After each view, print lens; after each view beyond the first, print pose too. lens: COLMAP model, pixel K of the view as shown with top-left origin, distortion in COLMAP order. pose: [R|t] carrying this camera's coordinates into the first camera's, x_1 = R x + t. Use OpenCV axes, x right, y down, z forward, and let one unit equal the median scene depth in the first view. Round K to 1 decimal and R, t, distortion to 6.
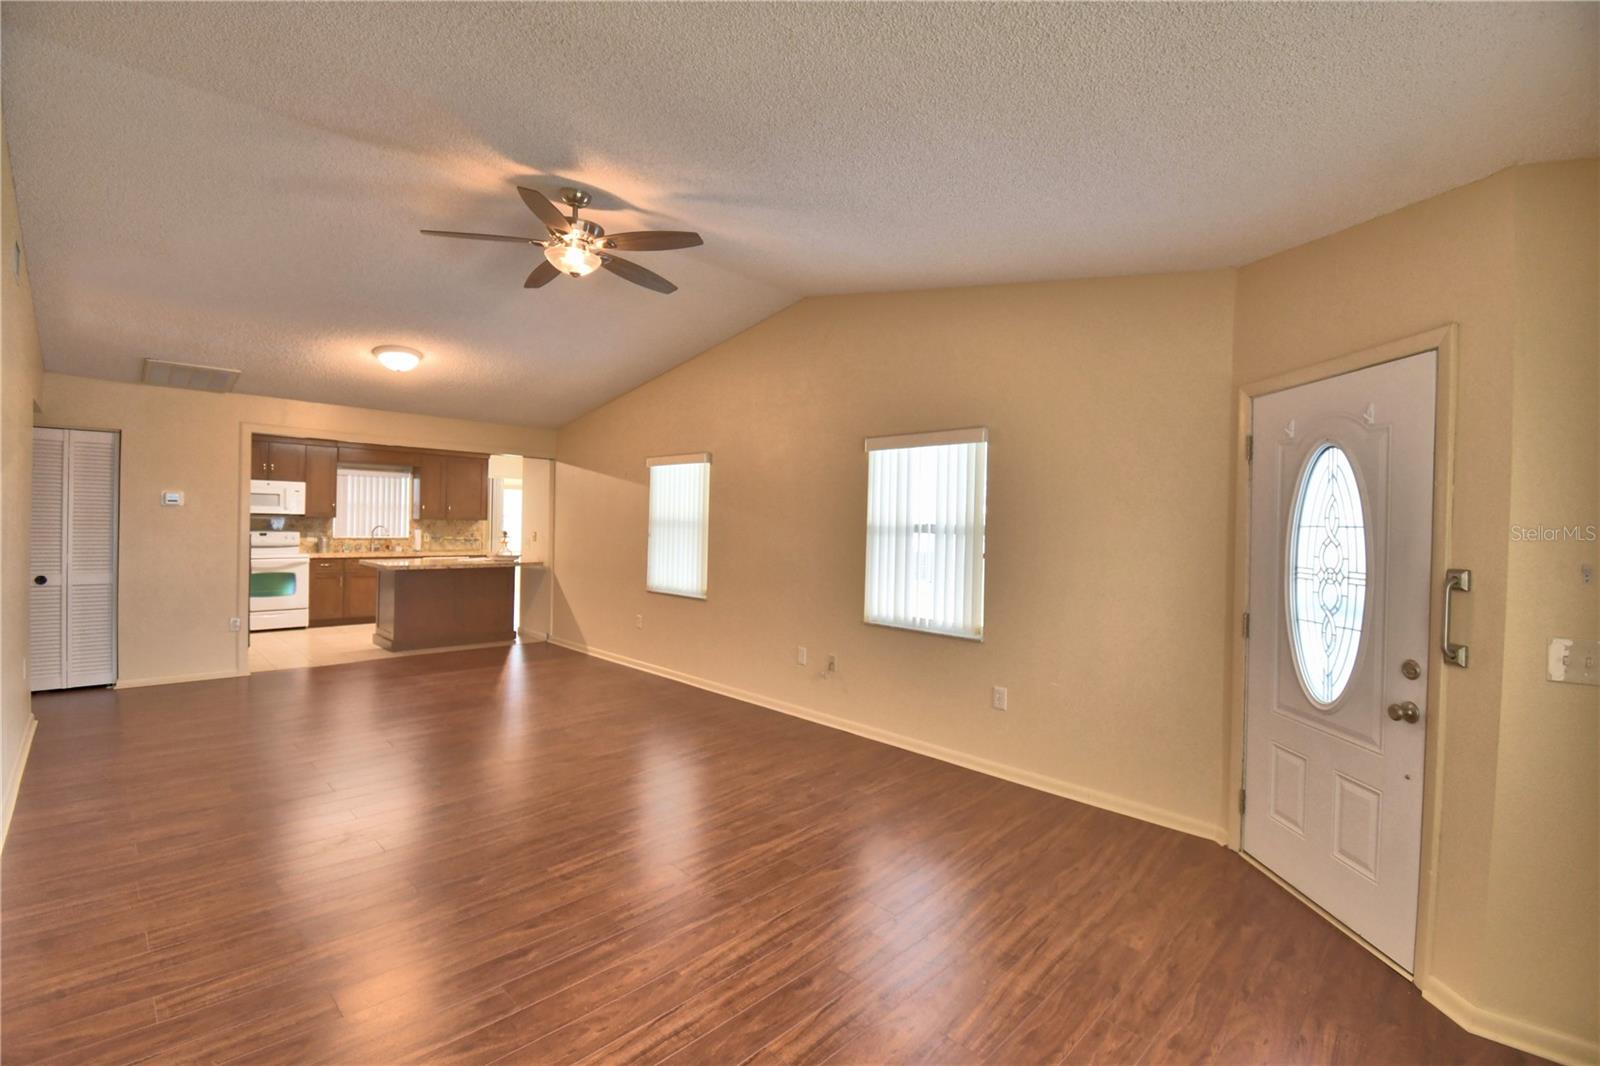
lens RADIAL K [[695.4, 0, 803.4], [0, 695.4, 530.8], [0, 0, 1]] dist [-0.004639, -0.010943]
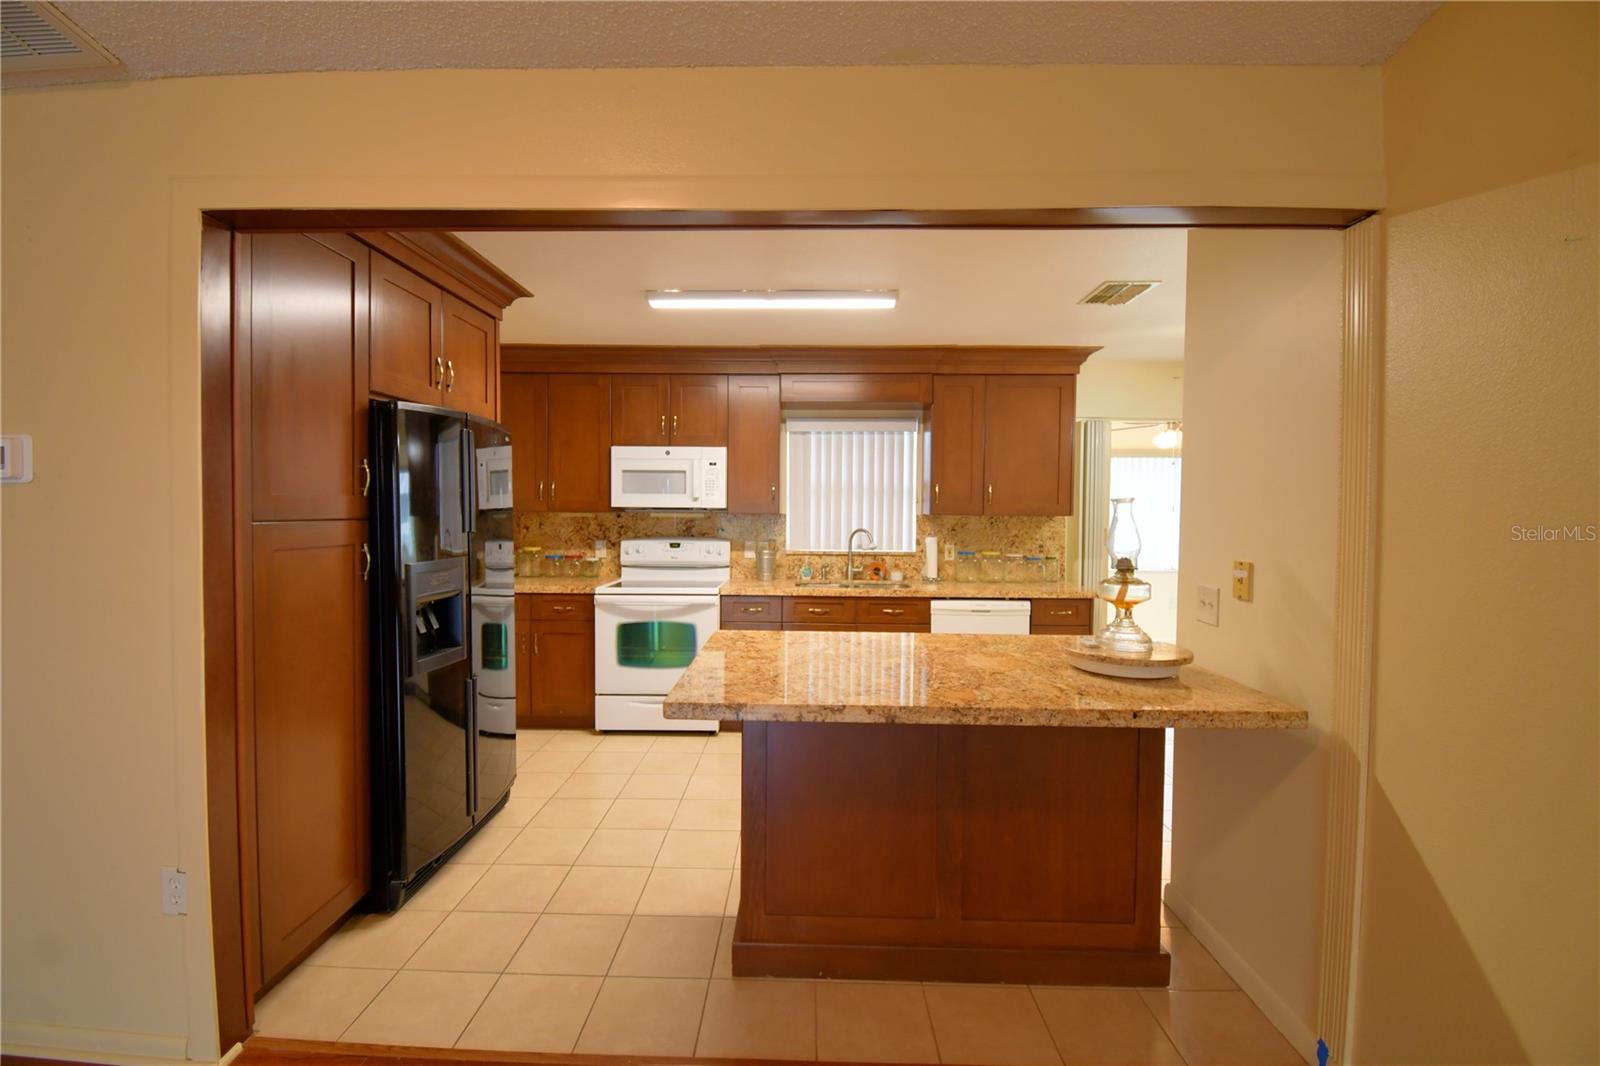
lens RADIAL K [[695.4, 0, 793.9], [0, 695.4, 526.2], [0, 0, 1]] dist [-0.004639, -0.010943]
pose [[0.678492, 0.005032, -0.734591, -0.400710], [-0.001373, 0.999983, 0.005582, -0.017450], [0.734607, -0.002779, 0.678487, 0.908423]]
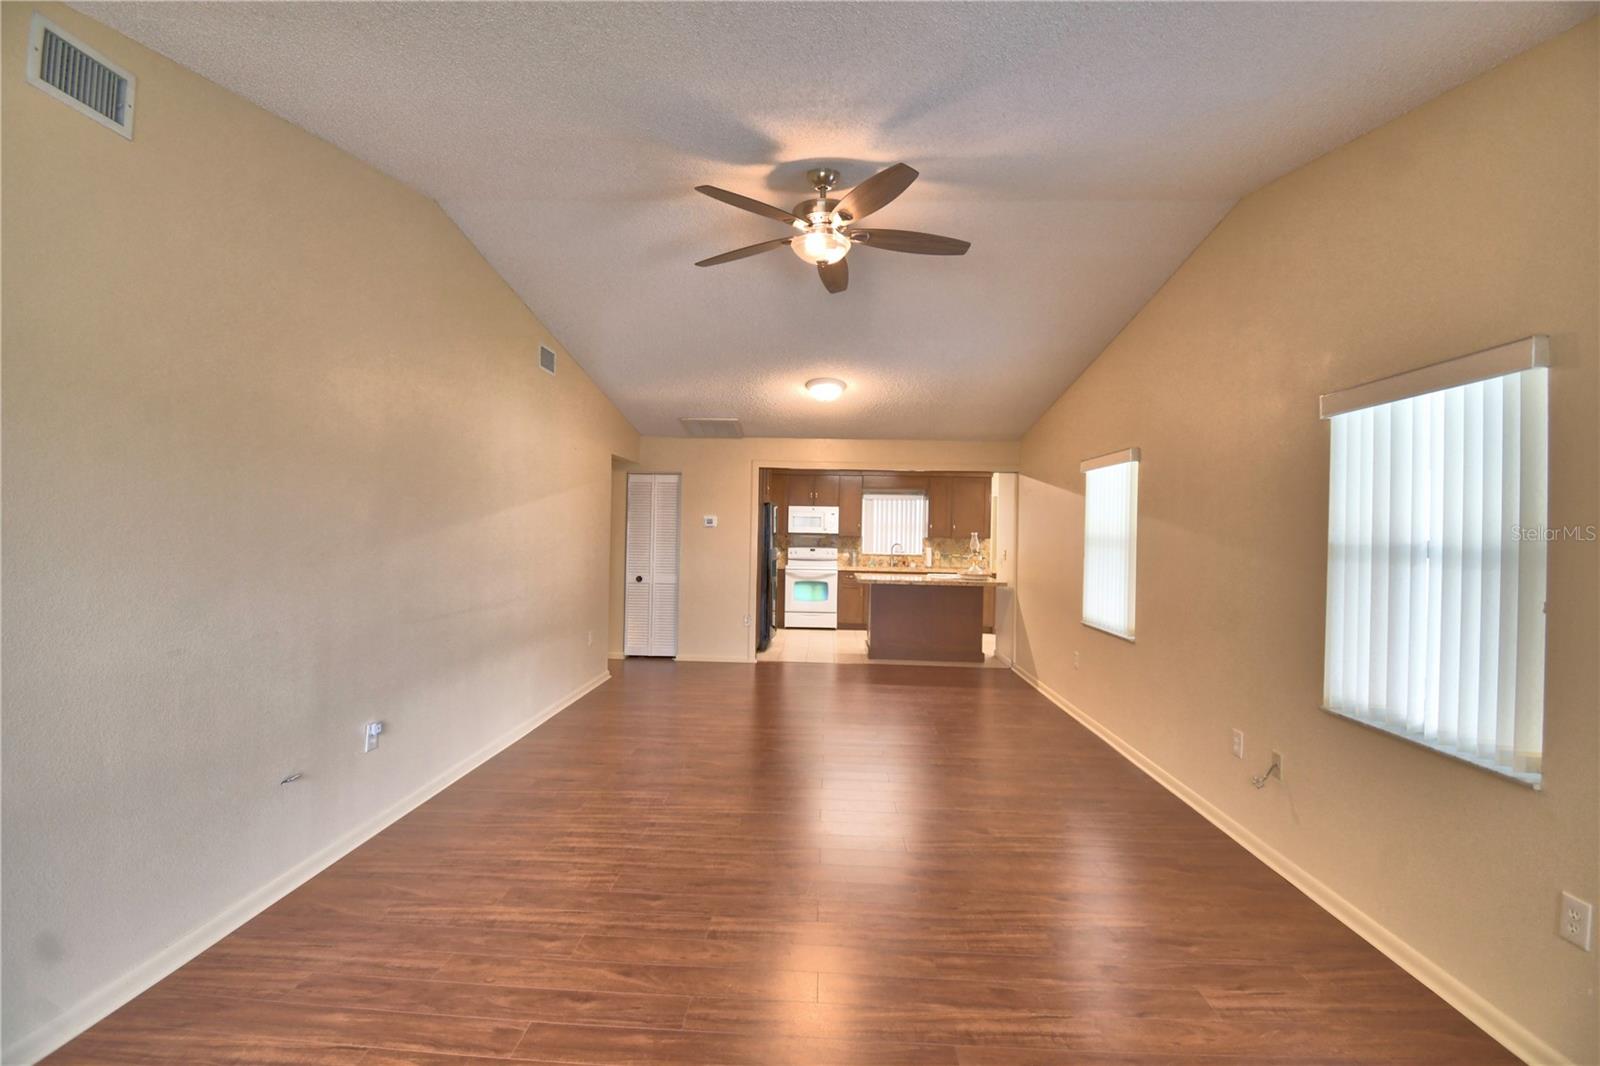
lens RADIAL K [[695.4, 0, 803.2], [0, 695.4, 529.6], [0, 0, 1]] dist [-0.004639, -0.010943]
pose [[0.667401, -0.010805, -0.744620, 0.174067], [-0.011997, 0.999609, -0.025259, 0.000515], [0.744601, 0.025791, 0.667011, 0.208297]]
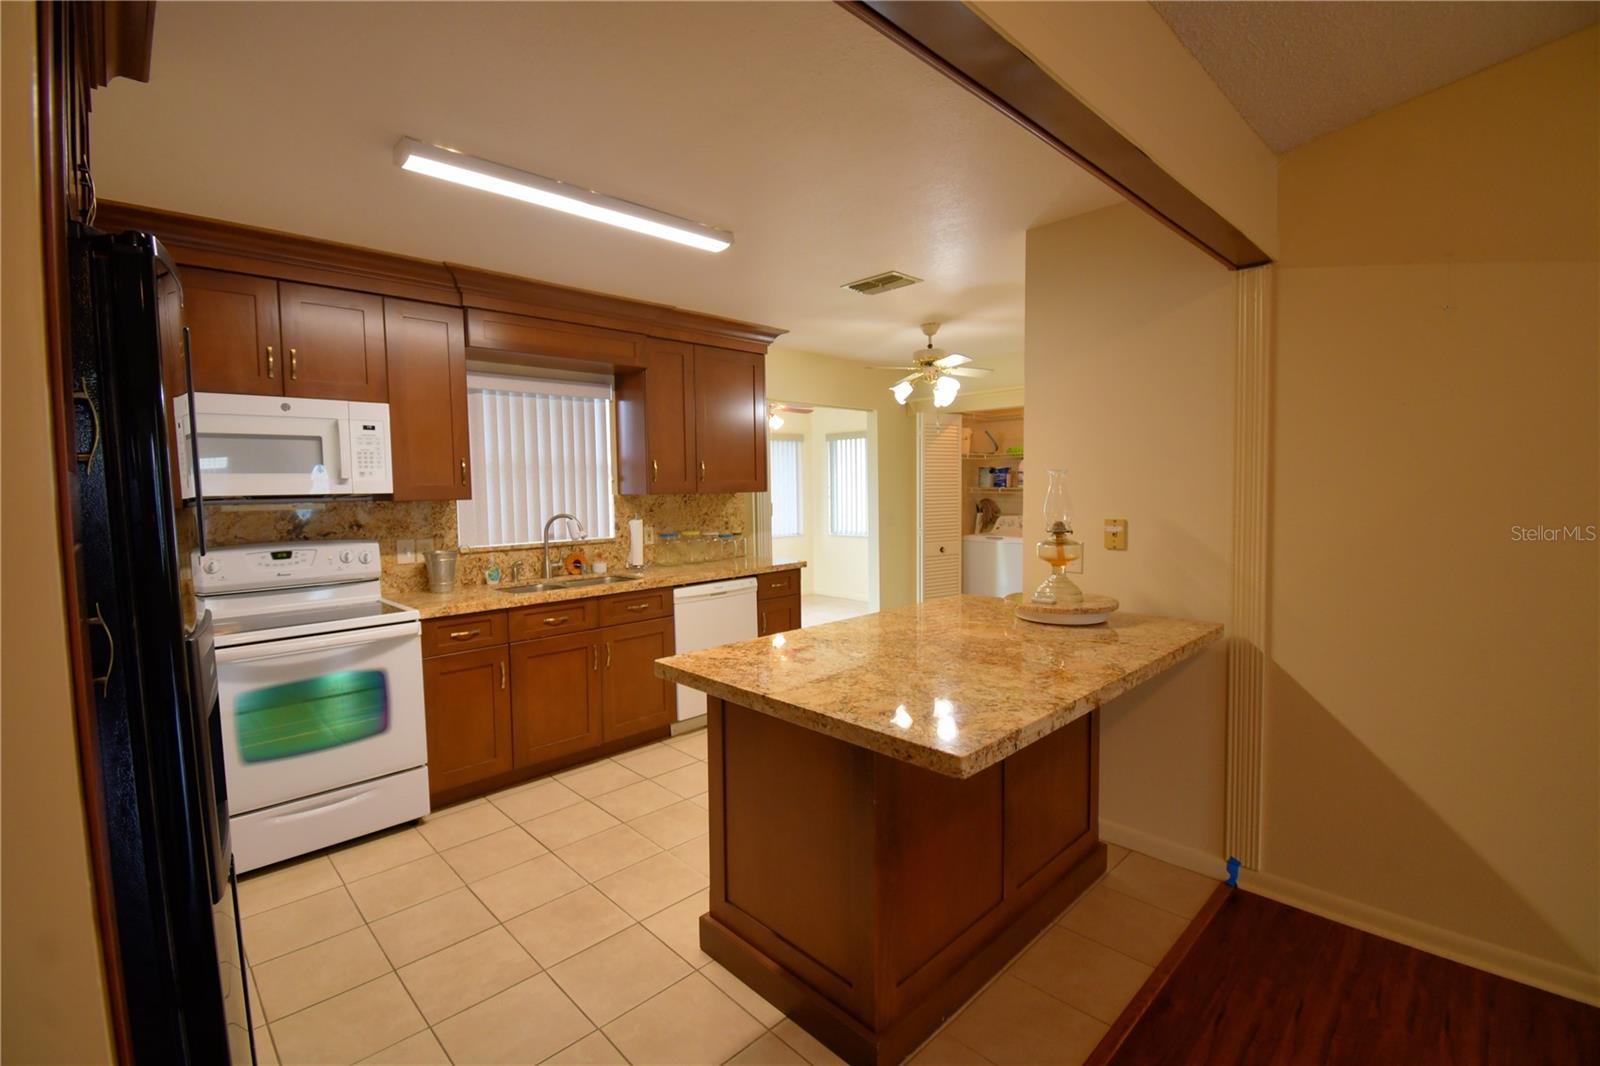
lens RADIAL K [[695.4, 0, 791.4], [0, 695.4, 528.2], [0, 0, 1]] dist [-0.004639, -0.010943]
pose [[0.998790, -0.034558, -0.034990, -0.671236], [0.036316, 0.998043, 0.050907, -0.022128], [0.033163, -0.052116, 0.998090, 0.864696]]
